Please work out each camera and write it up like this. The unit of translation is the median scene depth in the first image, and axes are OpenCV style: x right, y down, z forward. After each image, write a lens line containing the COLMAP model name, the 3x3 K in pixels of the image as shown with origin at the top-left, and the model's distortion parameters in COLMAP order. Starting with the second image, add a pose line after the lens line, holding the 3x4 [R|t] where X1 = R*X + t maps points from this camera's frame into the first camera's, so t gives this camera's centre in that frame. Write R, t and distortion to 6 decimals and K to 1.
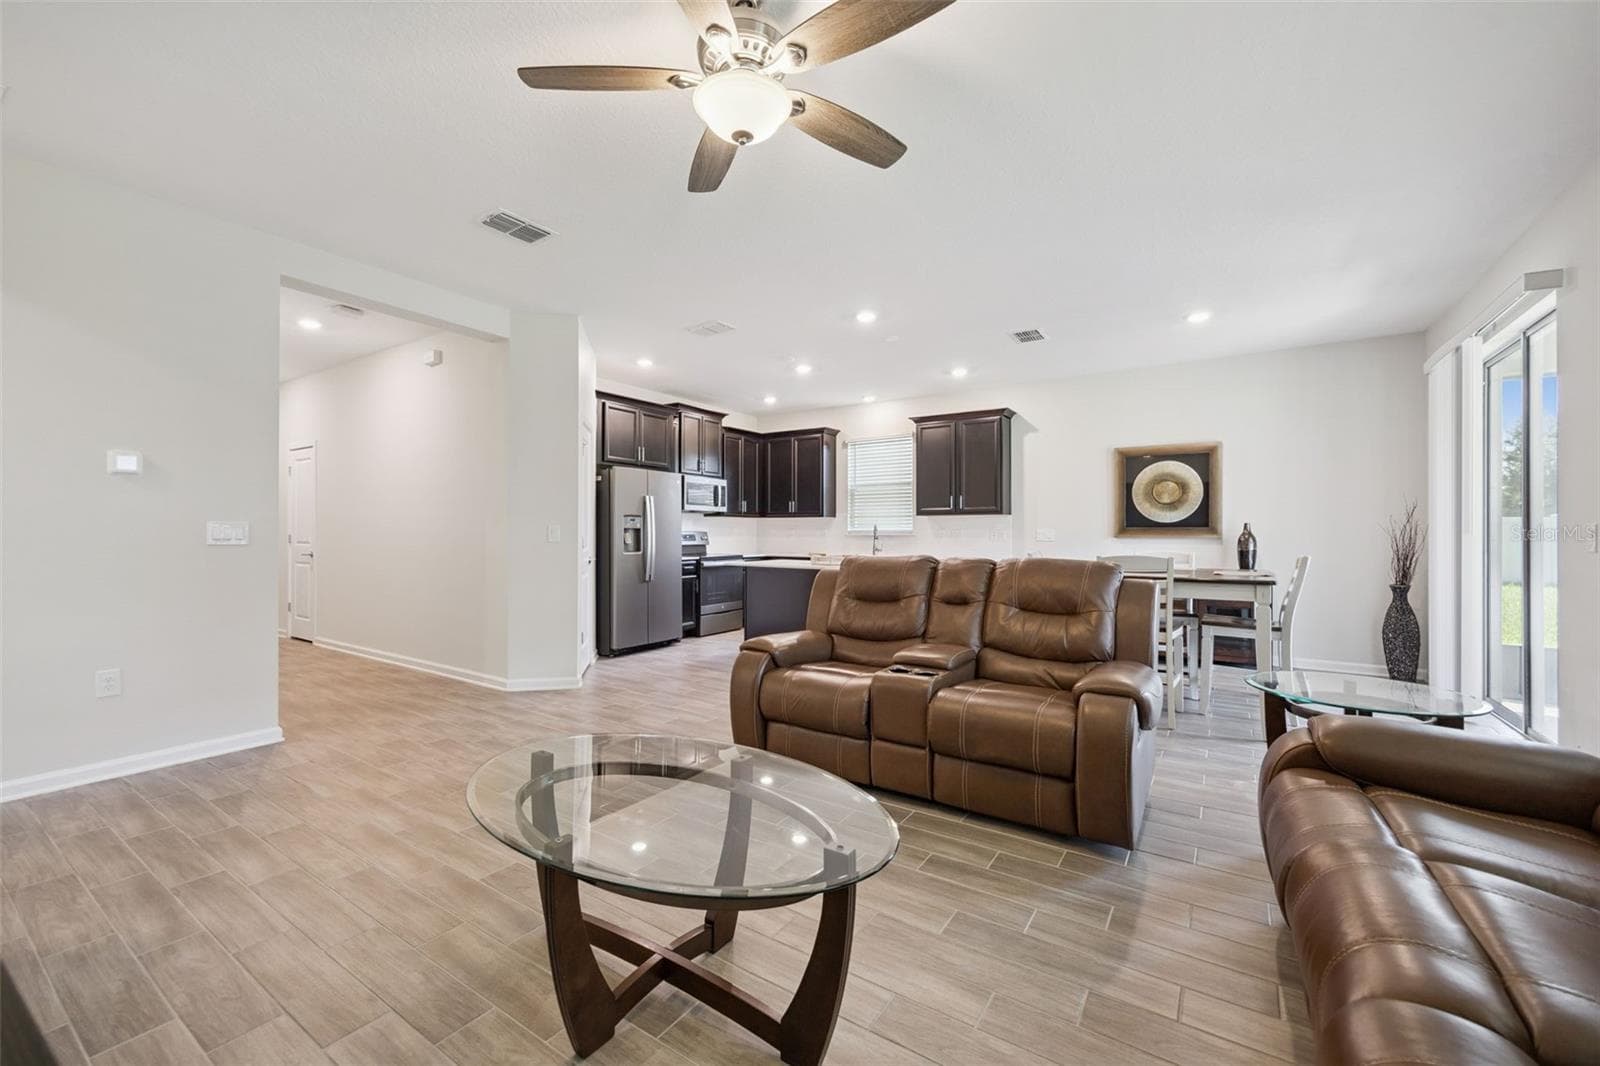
lens RADIAL K [[648.2, 0, 803.5], [0, 648.2, 518.1], [0, 0, 1]] dist [-0.000055, -0.000017]
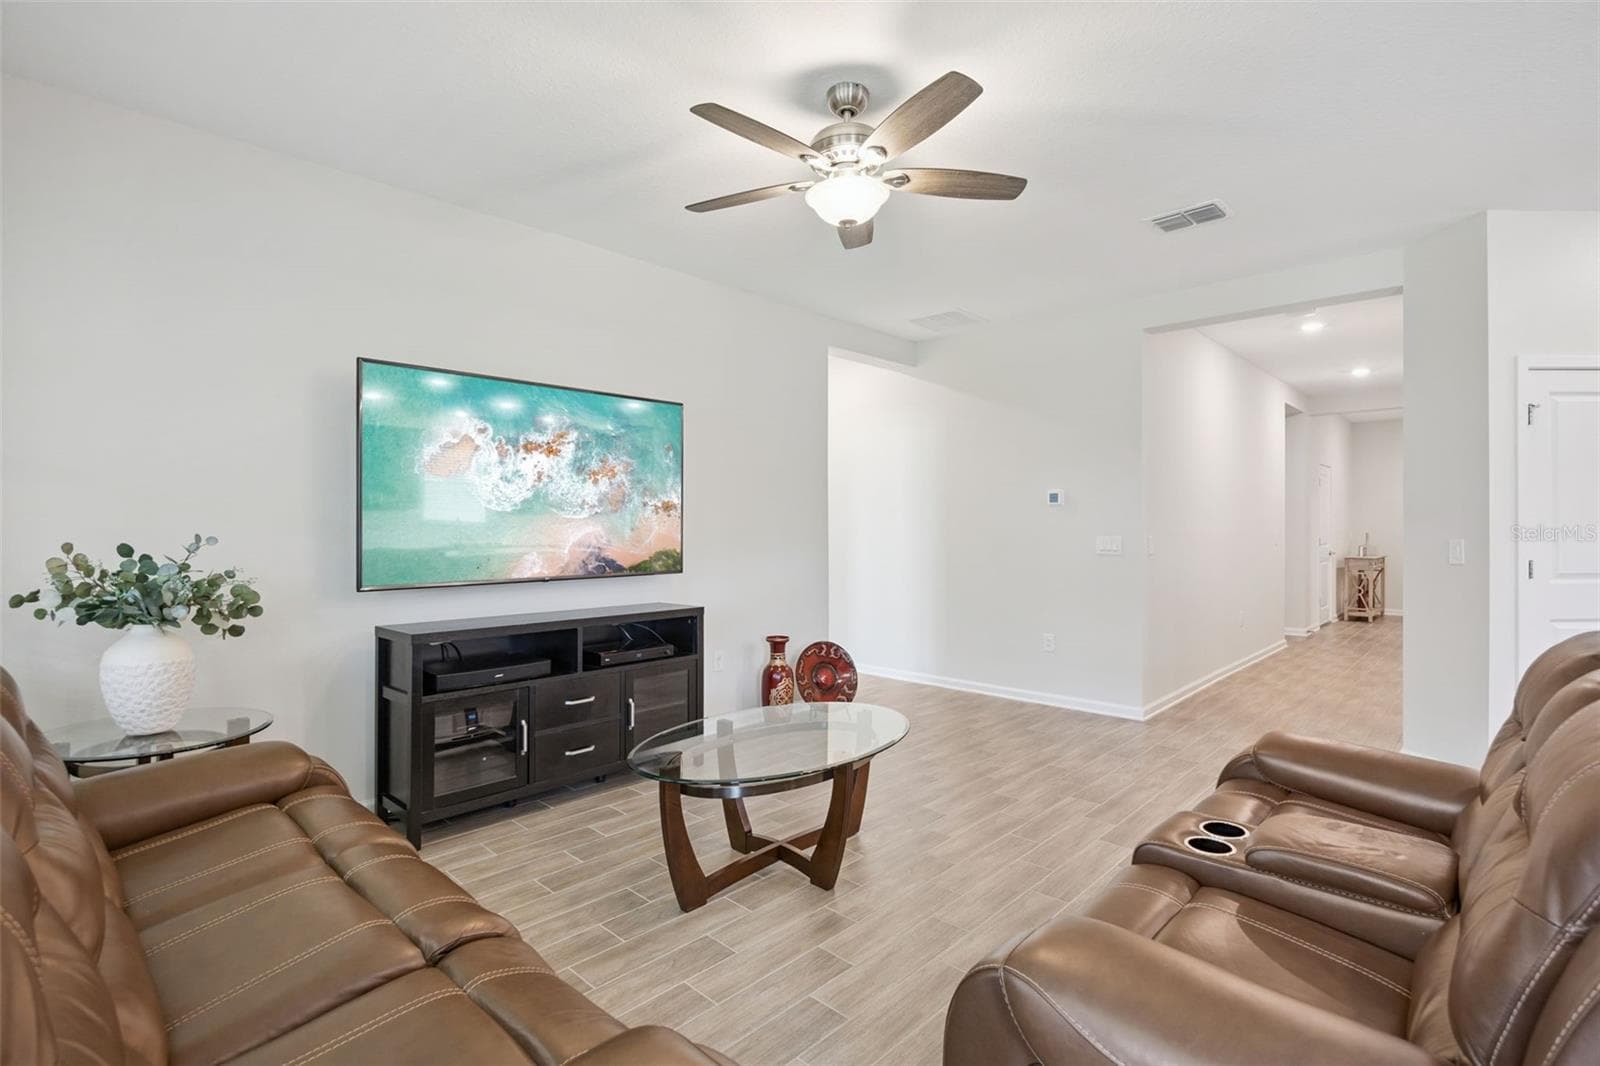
lens RADIAL K [[776.5, 0, 800.0], [0, 776.5, 533.0], [0, 0, 1]] dist [-0.023108, 0.000243]
pose [[-0.174141, 0.007850, -0.984689, 0.977683], [0.014204, 0.999884, 0.005459, -0.025945], [0.984618, -0.013036, -0.174232, 0.886725]]
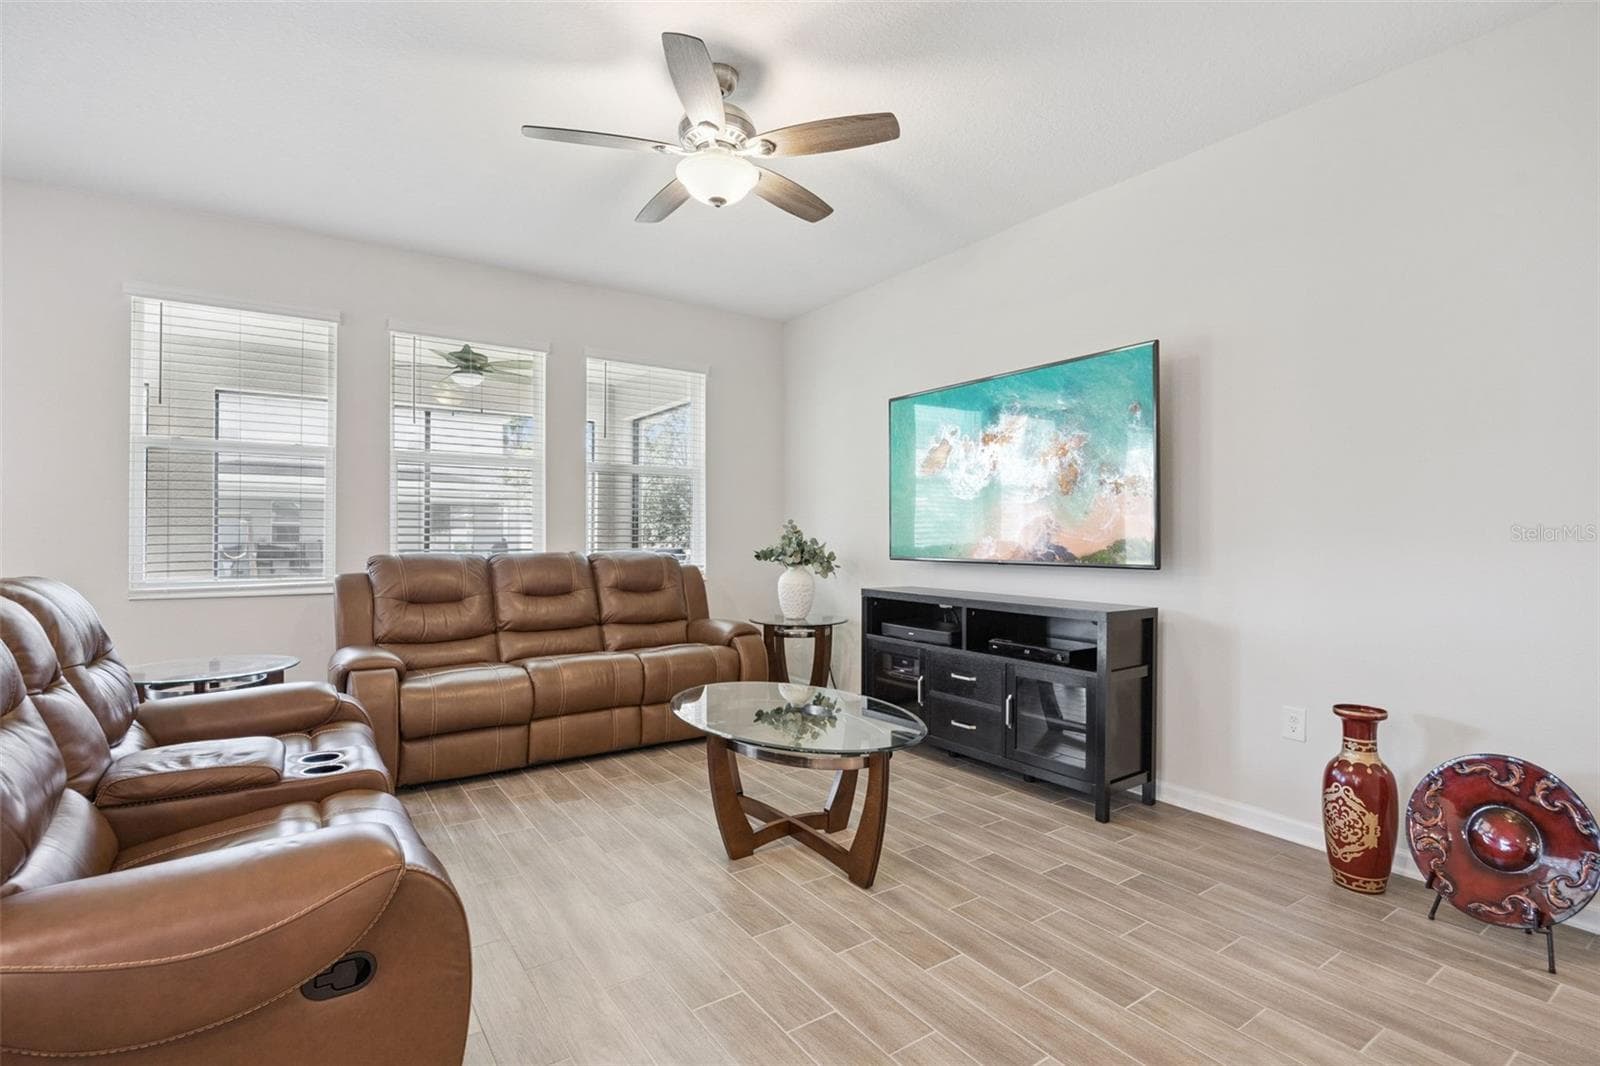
lens RADIAL K [[751.3, 0, 794.2], [0, 751.3, 534.8], [0, 0, 1]] dist [-0.003957, -0.001127]
pose [[-0.925029, -0.004579, 0.379869, -0.570174], [-0.009965, 0.999876, -0.012213, 0.030150], [-0.379766, -0.015083, -0.924960, 1.692609]]
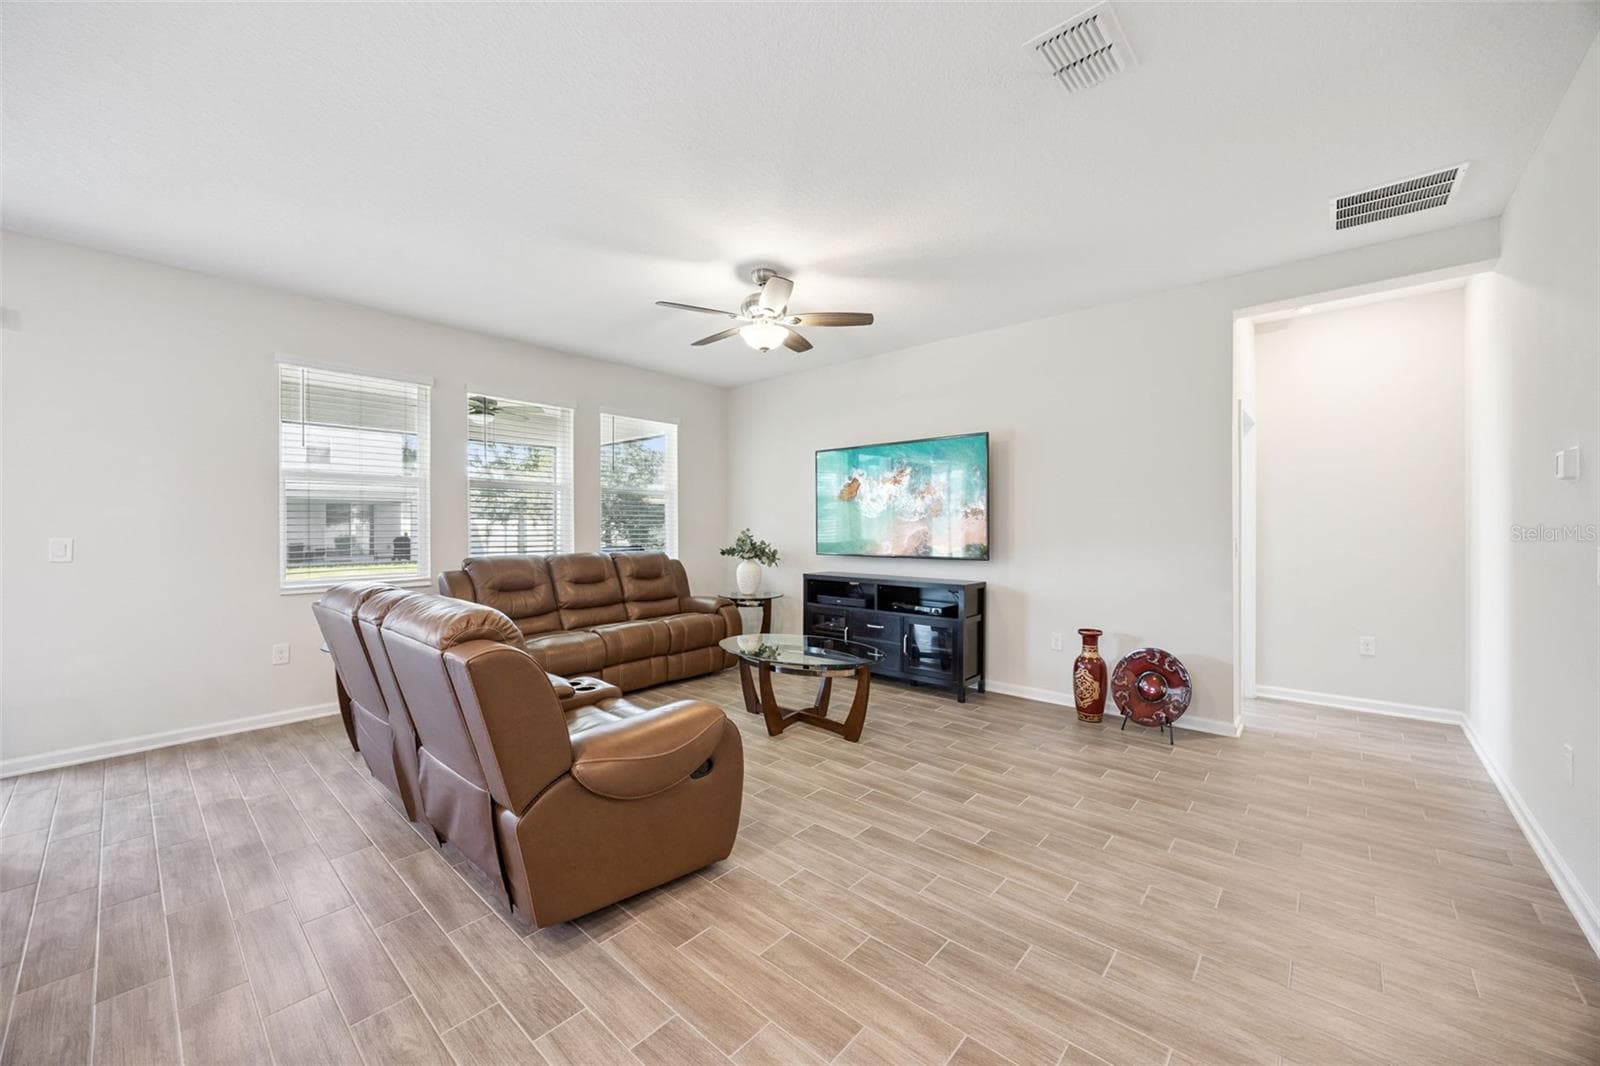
lens RADIAL K [[608.3, 0, 791.3], [0, 608.3, 531.1], [0, 0, 1]] dist [-0.001076, -0.000164]
pose [[-0.988808, -0.003049, 0.149165, -0.351330], [-0.003878, 0.999979, -0.005271, -0.008088], [-0.149146, -0.005791, -0.988798, 2.178159]]
